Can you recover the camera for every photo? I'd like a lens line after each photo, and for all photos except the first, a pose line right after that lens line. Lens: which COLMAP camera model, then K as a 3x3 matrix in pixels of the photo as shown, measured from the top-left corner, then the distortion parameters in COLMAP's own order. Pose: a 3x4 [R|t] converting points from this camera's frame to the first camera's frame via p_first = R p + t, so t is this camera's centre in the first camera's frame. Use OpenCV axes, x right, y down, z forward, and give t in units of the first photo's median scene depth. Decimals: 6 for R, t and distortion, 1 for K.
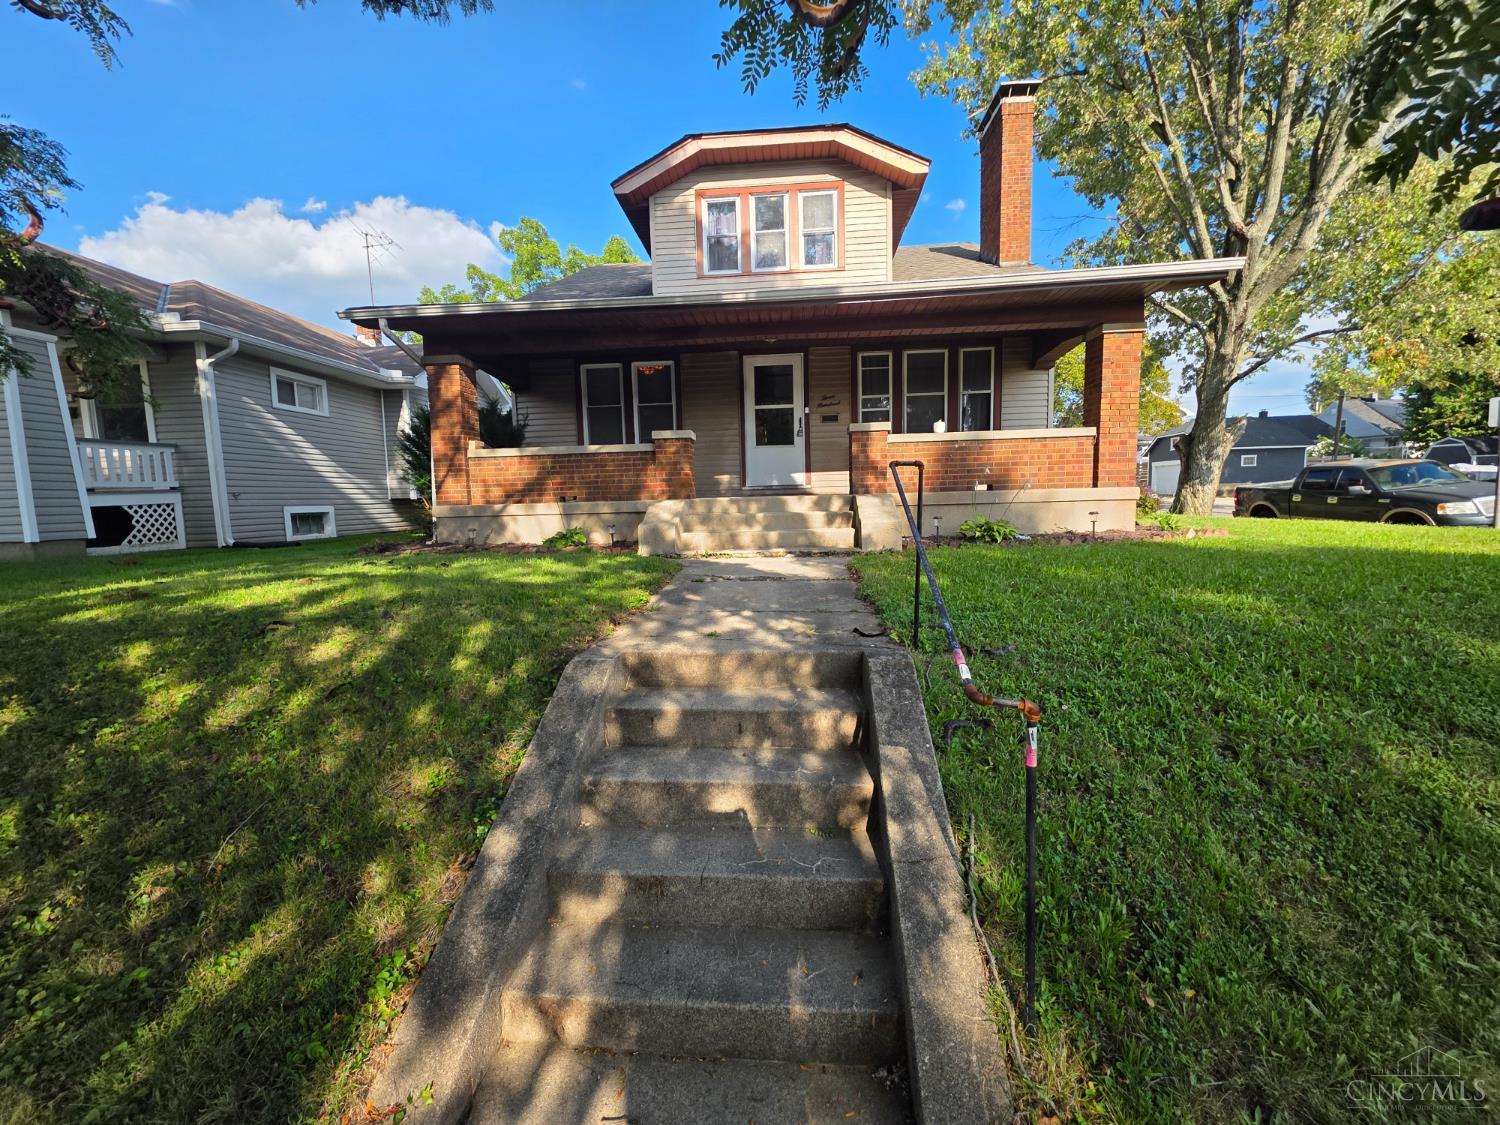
lens RADIAL K [[602.0, 0, 750.9], [0, 602.0, 560.1], [0, 0, 1]] dist [0.000551, -0.000186]
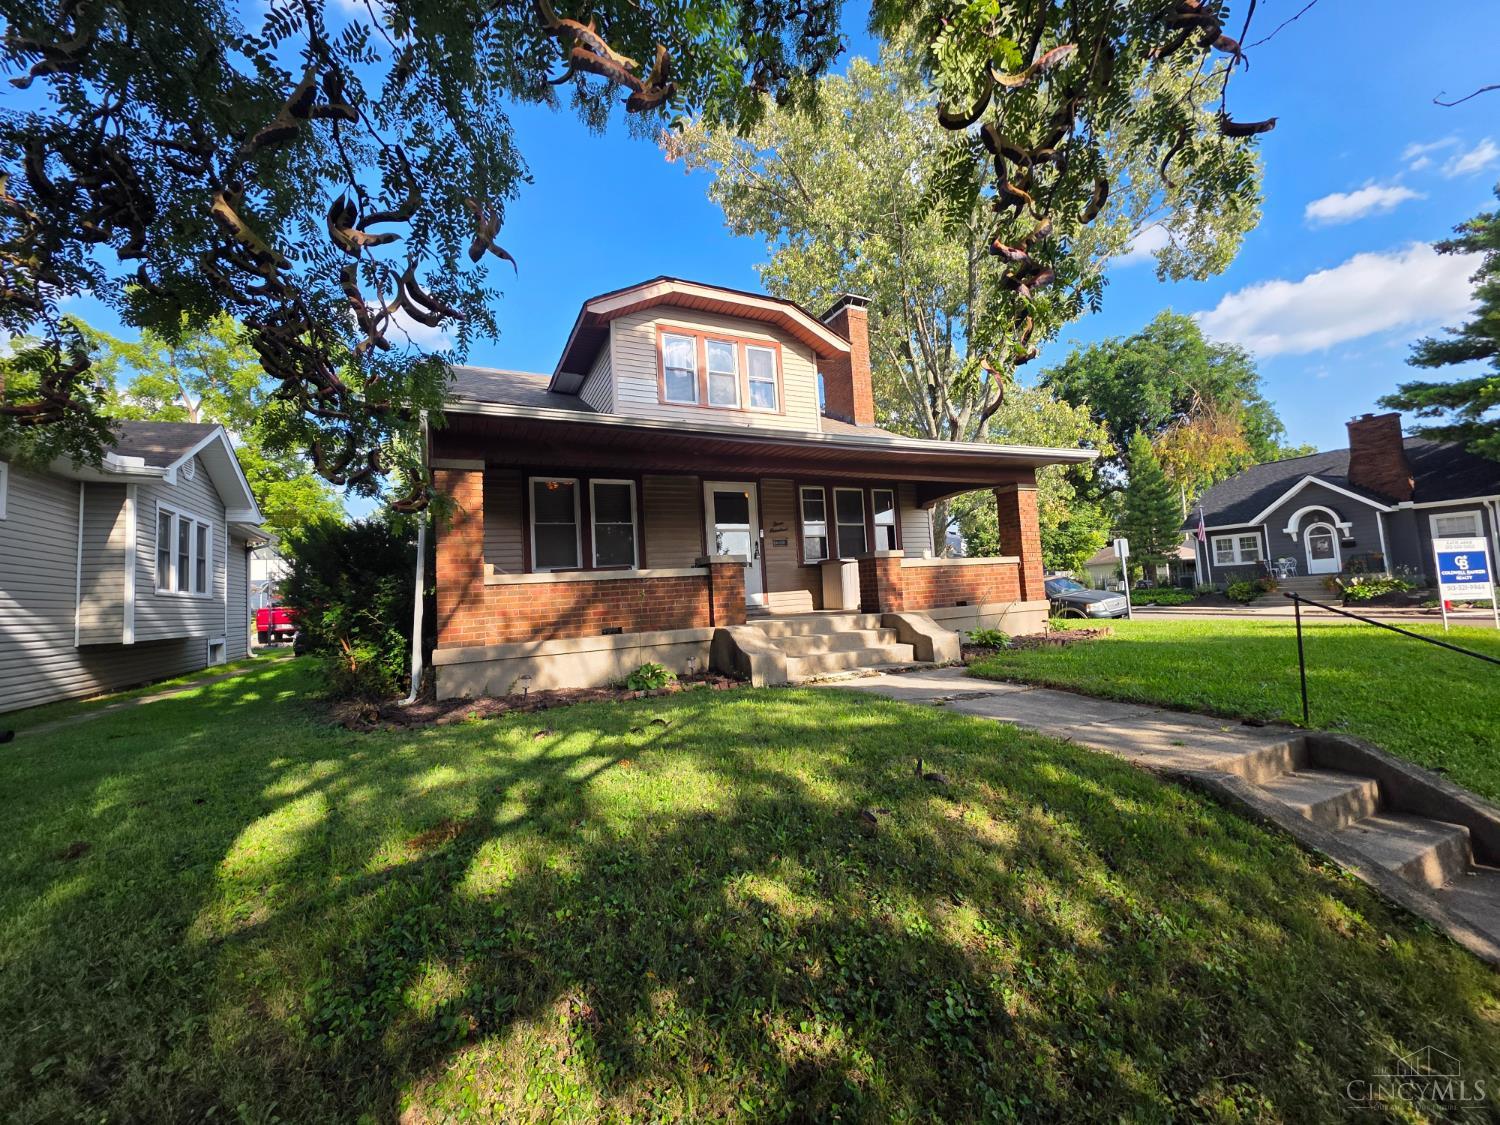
lens RADIAL K [[602.0, 0, 751.9], [0, 602.0, 554.4], [0, 0, 1]] dist [0.000551, -0.000186]
pose [[0.861244, 0.012233, 0.508044, -0.489499], [0.088543, 0.980807, -0.173716, -0.035541], [-0.500419, 0.194595, 0.843631, 0.131741]]
